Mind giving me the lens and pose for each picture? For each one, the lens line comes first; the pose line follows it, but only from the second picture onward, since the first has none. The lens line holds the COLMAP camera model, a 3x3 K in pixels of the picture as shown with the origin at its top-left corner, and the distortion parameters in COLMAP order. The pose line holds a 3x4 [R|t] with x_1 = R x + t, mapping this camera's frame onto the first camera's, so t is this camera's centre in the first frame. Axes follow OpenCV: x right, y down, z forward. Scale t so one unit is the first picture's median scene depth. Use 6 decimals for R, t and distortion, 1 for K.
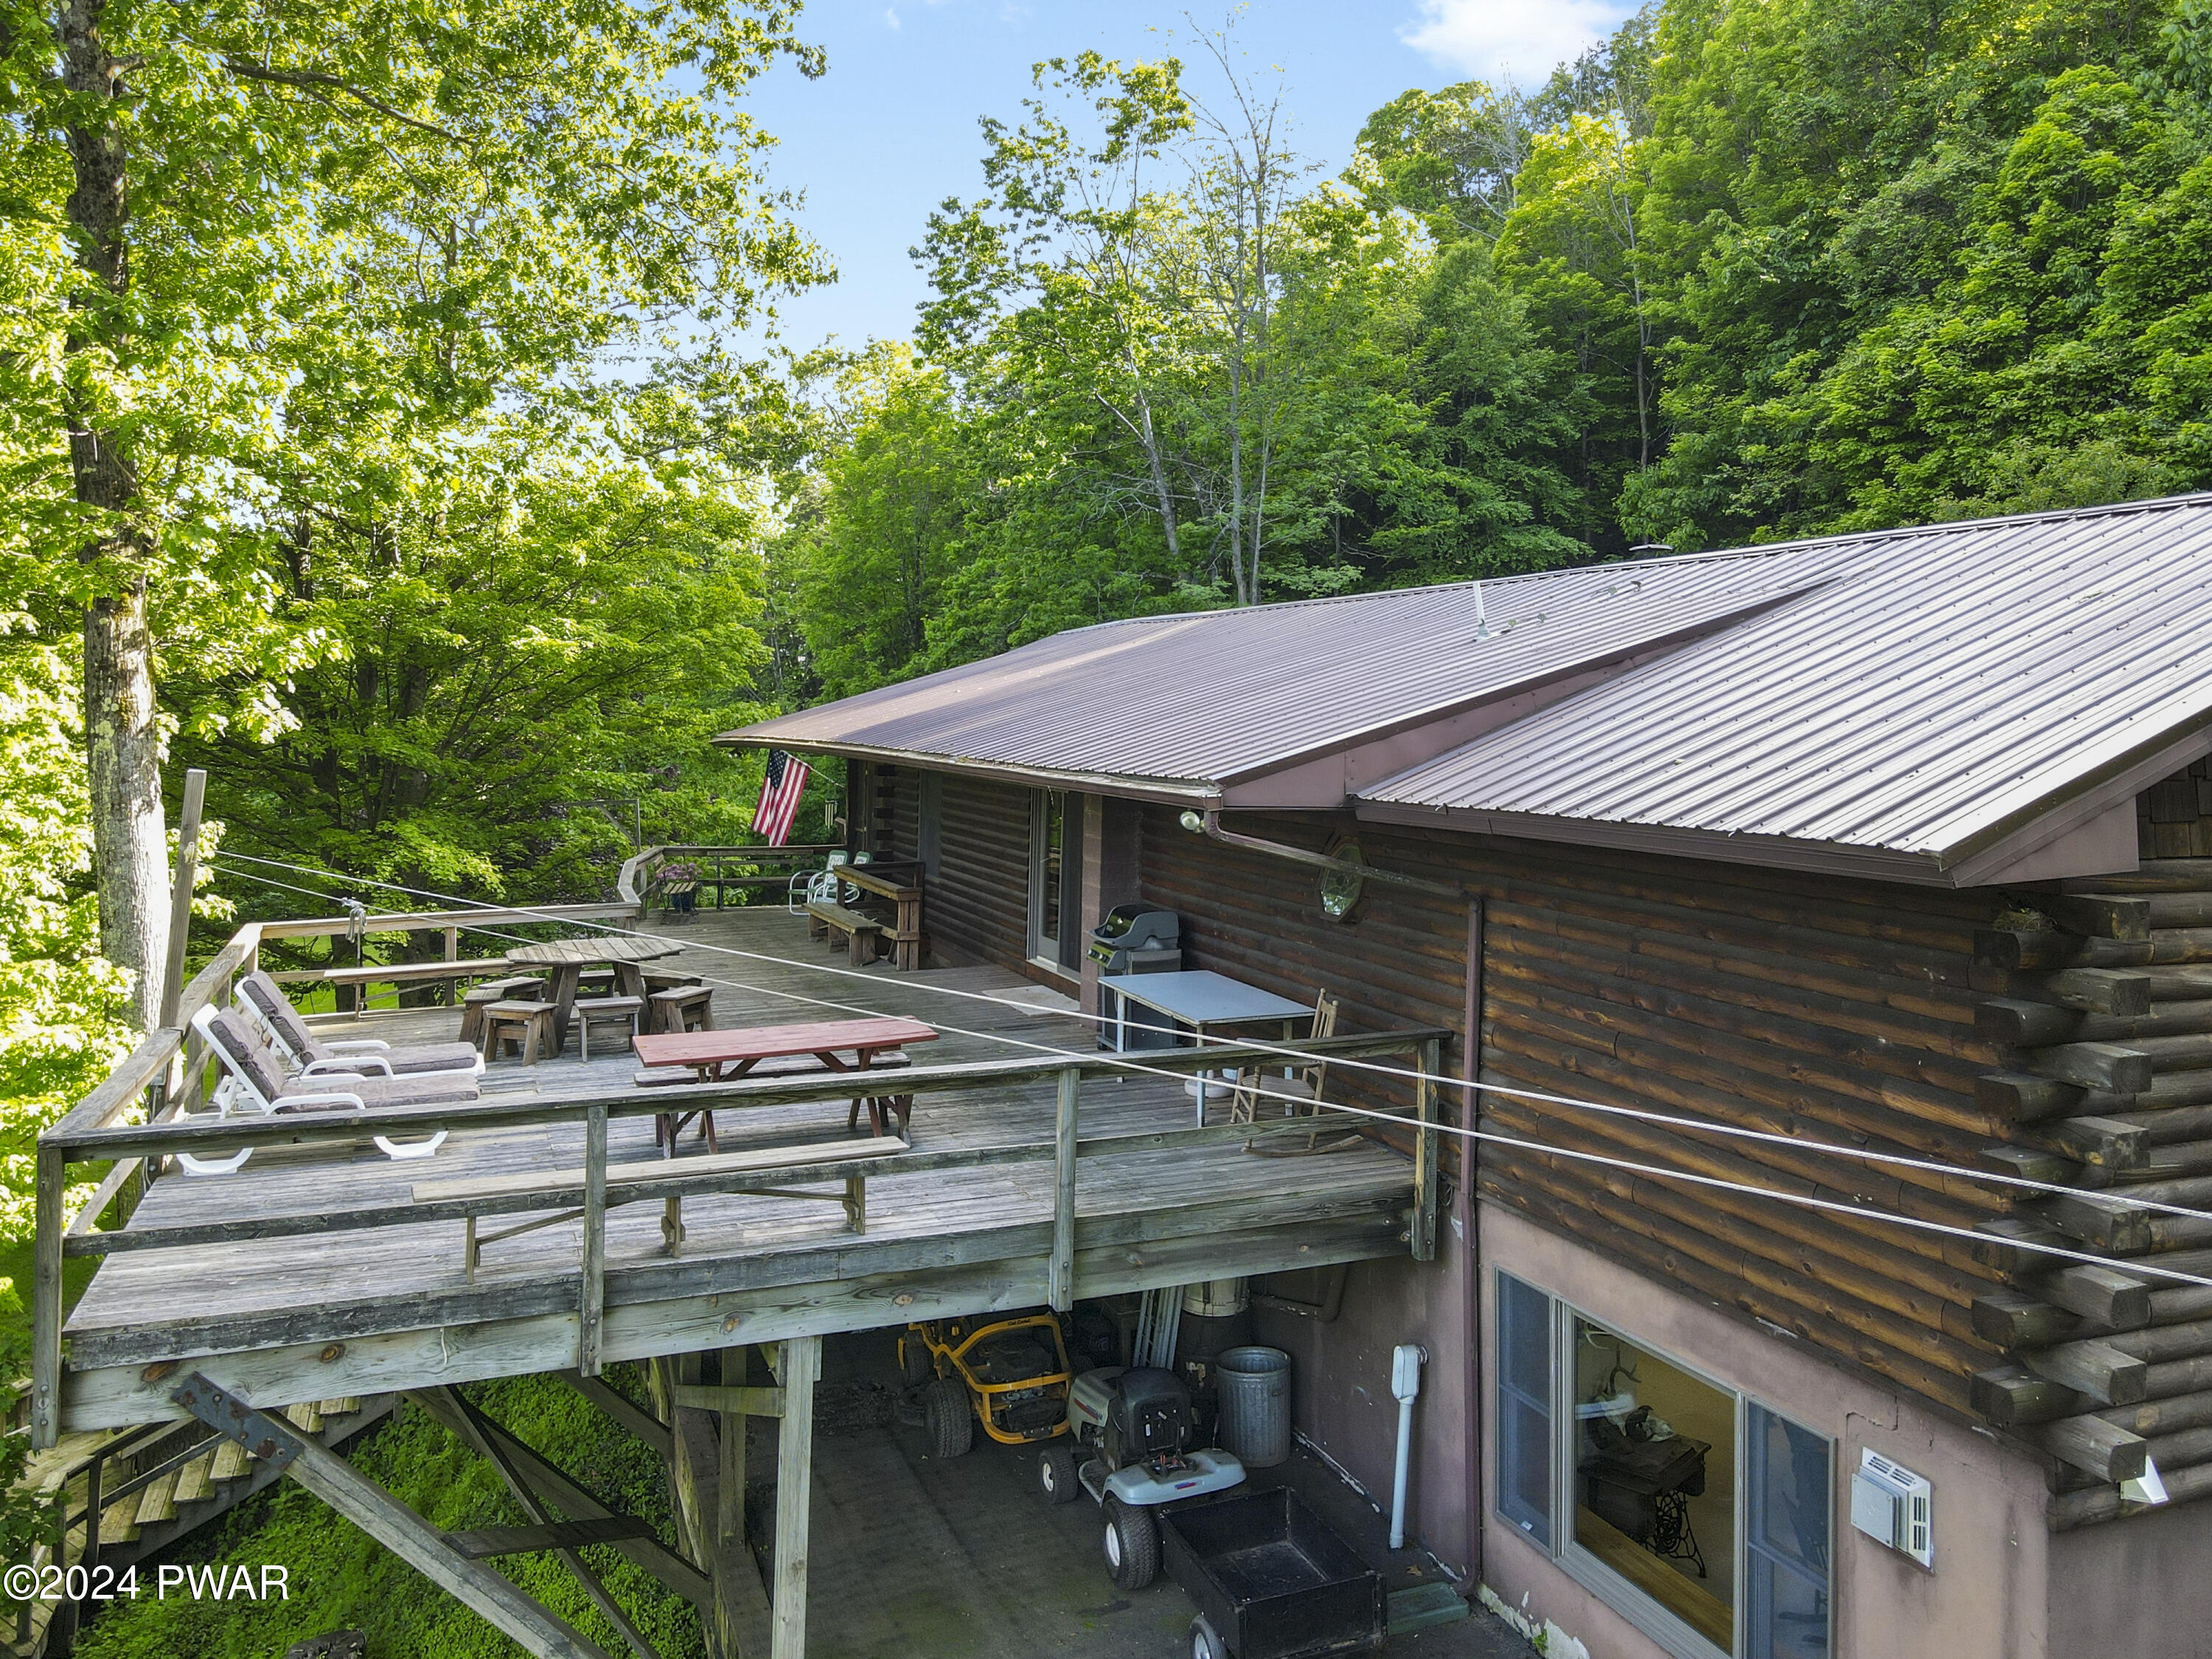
lens RADIAL K [[1722.5, 0, 1102.3], [0, 1722.5, 684.1], [0, 0, 1]] dist [0.001288, 0.045238]
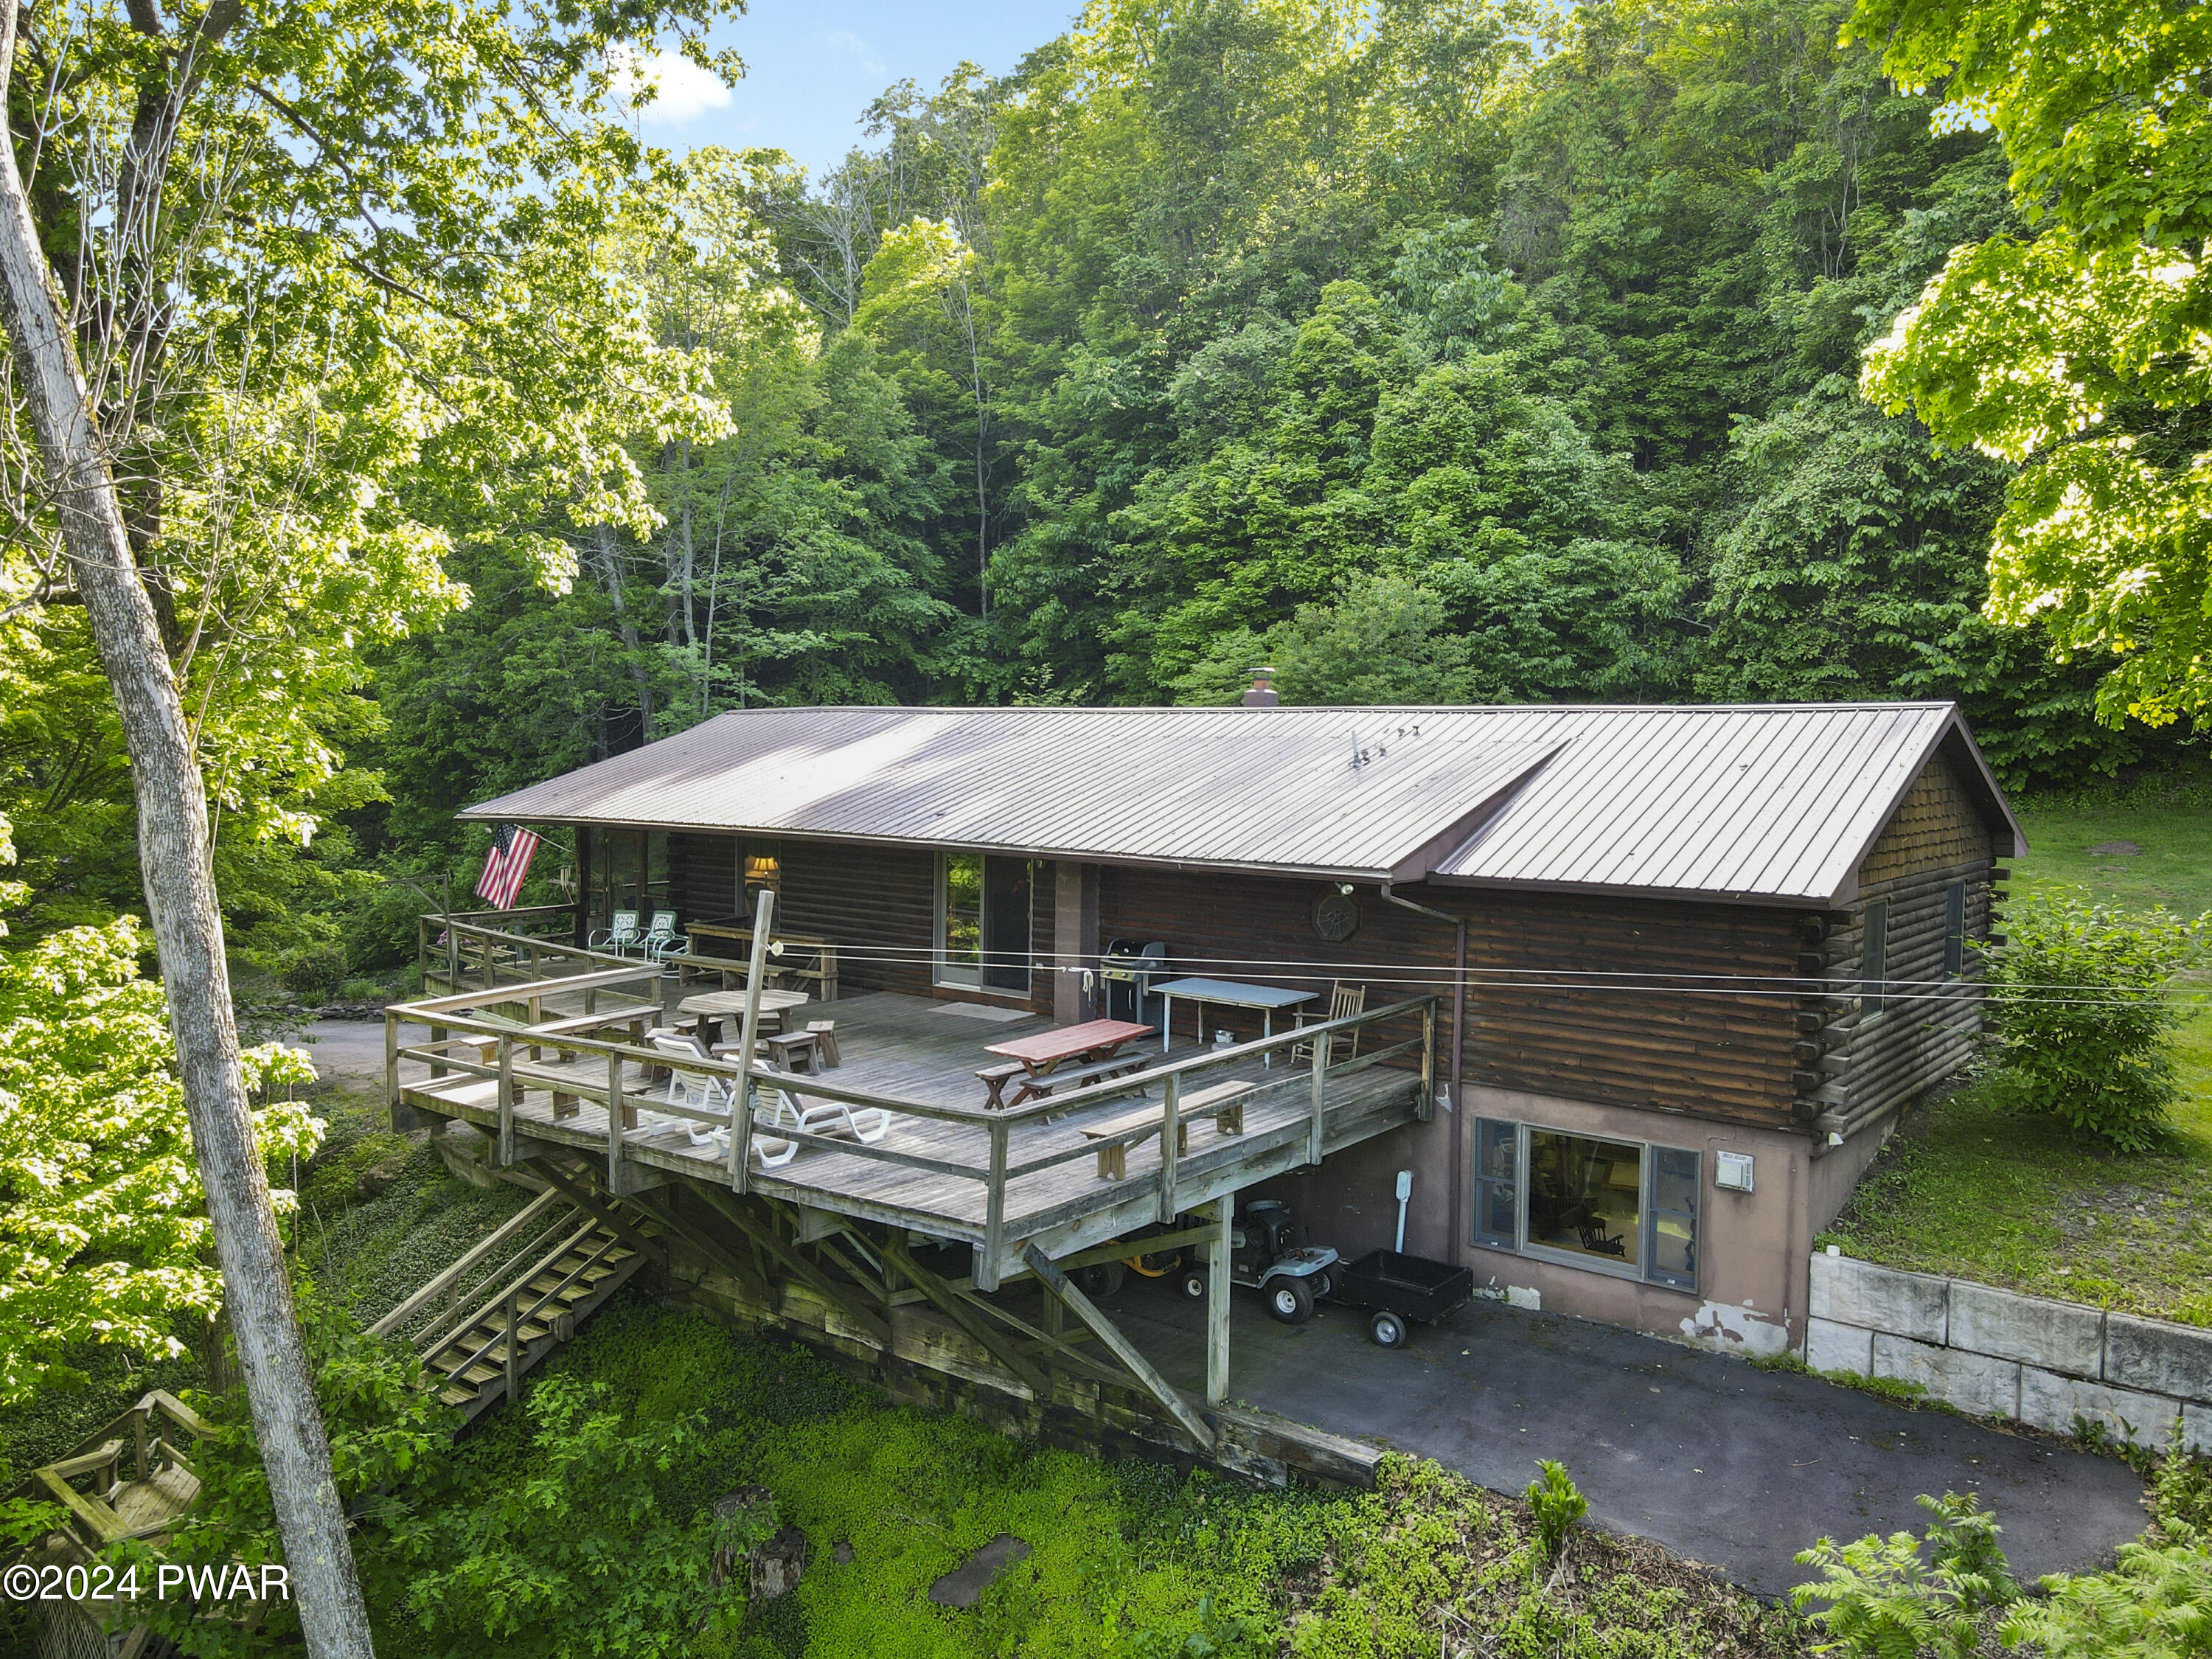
lens RADIAL K [[1721.9, 0, 1160.1], [0, 1721.9, 822.7], [0, 0, 1]] dist [-0.013875, 0.045721]
pose [[0.854690, -0.035038, 0.517955, -0.319604], [-0.005632, 0.997035, 0.076740, -0.038562], [-0.519108, -0.068506, 0.851959, -0.124619]]
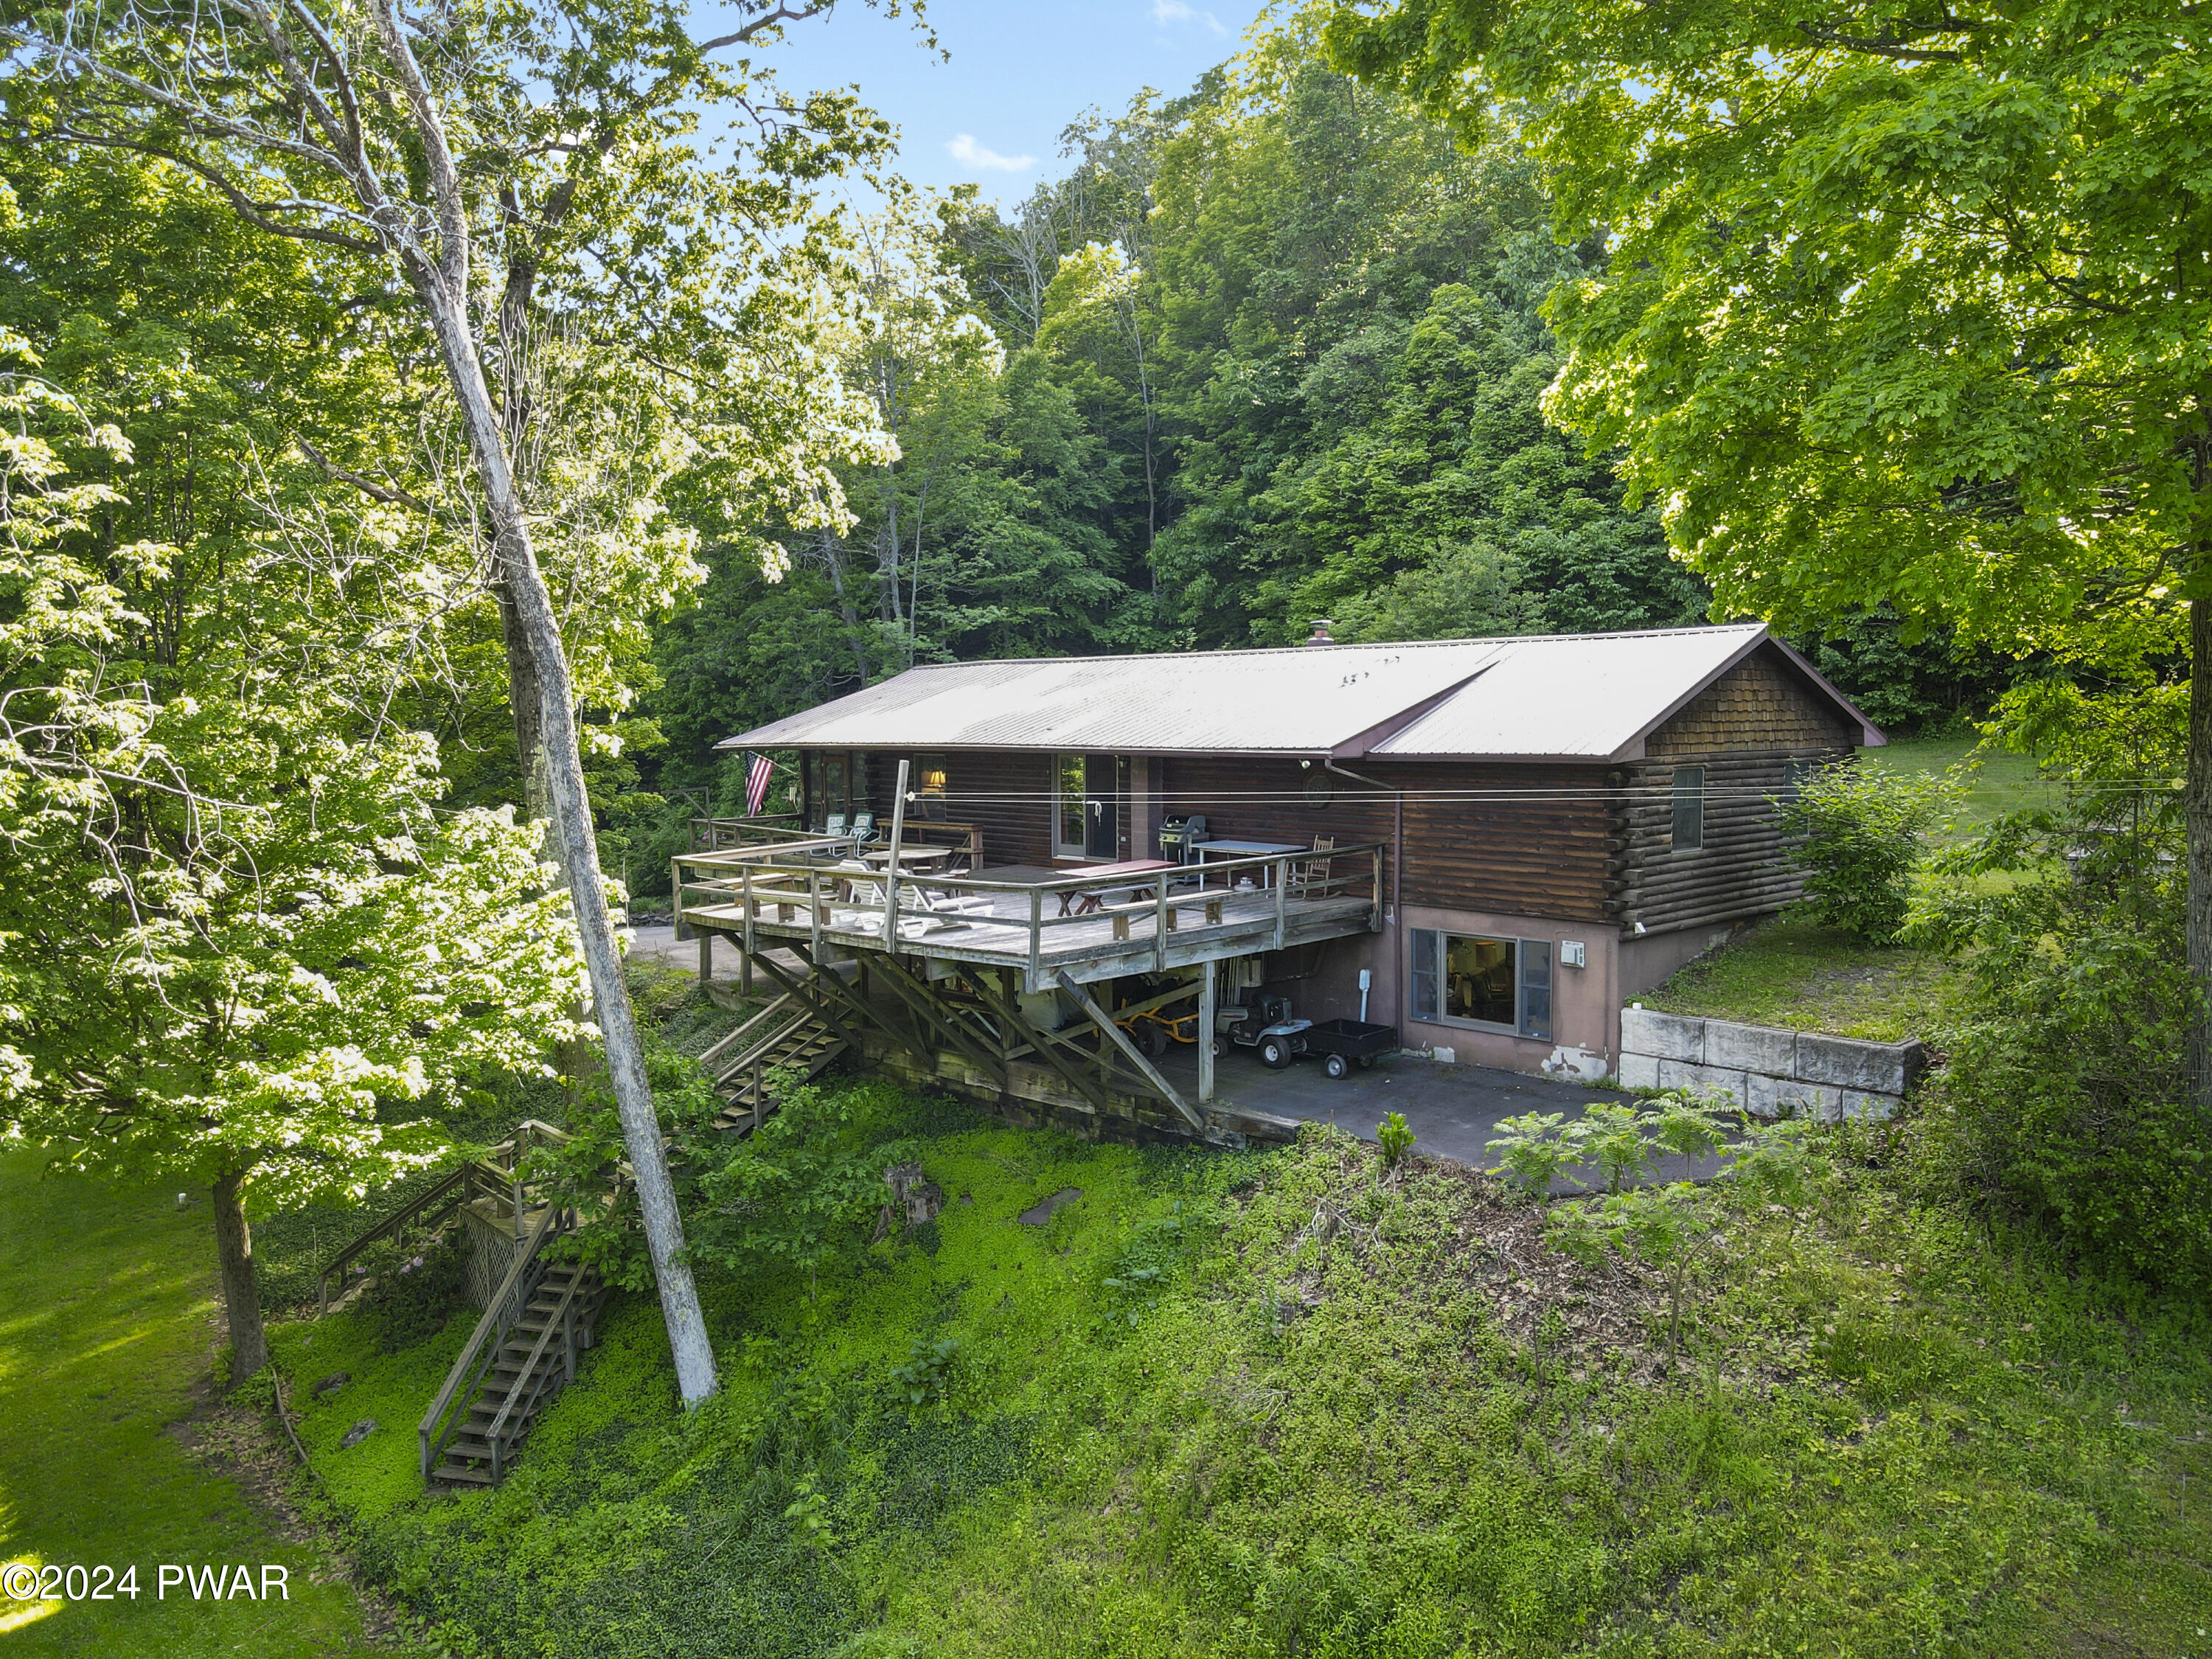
lens RADIAL K [[1721.9, 0, 1160.1], [0, 1721.9, 822.7], [0, 0, 1]] dist [-0.013875, 0.045721]
pose [[0.915599, -0.053344, 0.398539, -0.363711], [0.019440, 0.995875, 0.088634, -0.020150], [-0.401623, -0.073406, 0.912859, -0.388479]]
